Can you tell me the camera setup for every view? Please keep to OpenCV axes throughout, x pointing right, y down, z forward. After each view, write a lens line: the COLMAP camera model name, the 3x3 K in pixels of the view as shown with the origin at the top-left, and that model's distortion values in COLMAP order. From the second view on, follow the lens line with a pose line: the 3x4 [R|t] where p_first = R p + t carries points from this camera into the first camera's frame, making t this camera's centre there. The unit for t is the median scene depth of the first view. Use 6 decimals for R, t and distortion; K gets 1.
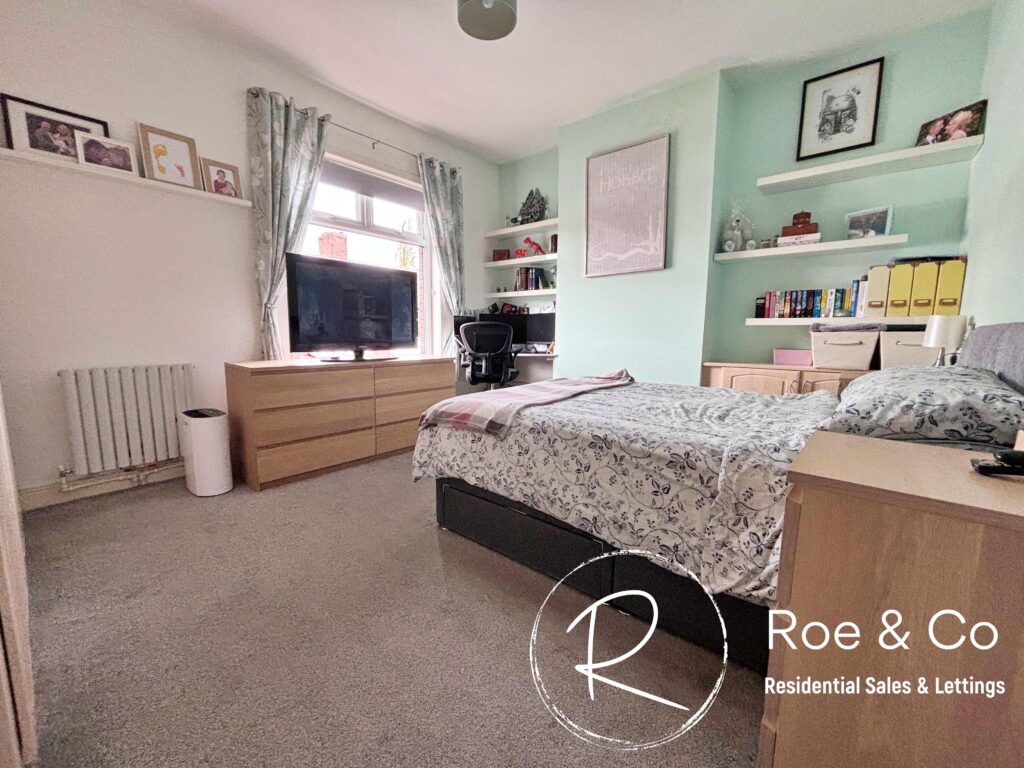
lens RADIAL K [[417.3, 0, 514.1], [0, 417.3, 387.2], [0, 0, 1]] dist [0.002419, -0.002183]
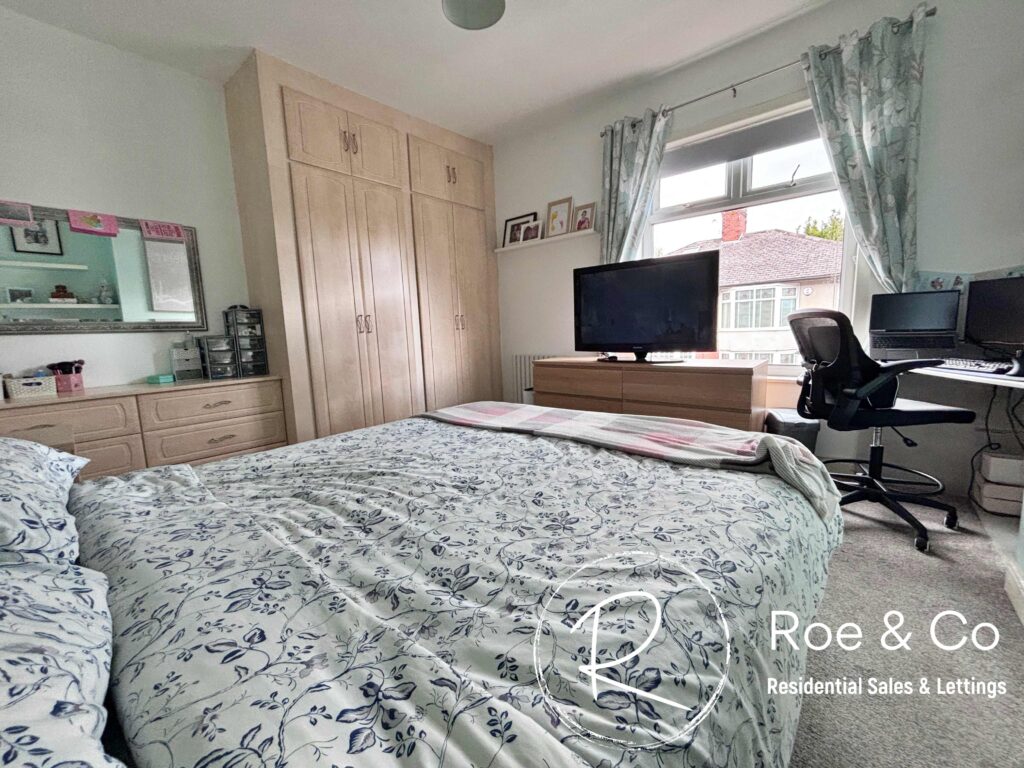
lens RADIAL K [[417.3, 0, 514.8], [0, 417.3, 385.3], [0, 0, 1]] dist [0.002419, -0.002183]
pose [[-0.000732, 0.110127, -0.993917, 0.593287], [-0.099241, 0.989003, 0.109656, -0.092968], [0.995063, 0.098718, 0.010205, 0.745631]]
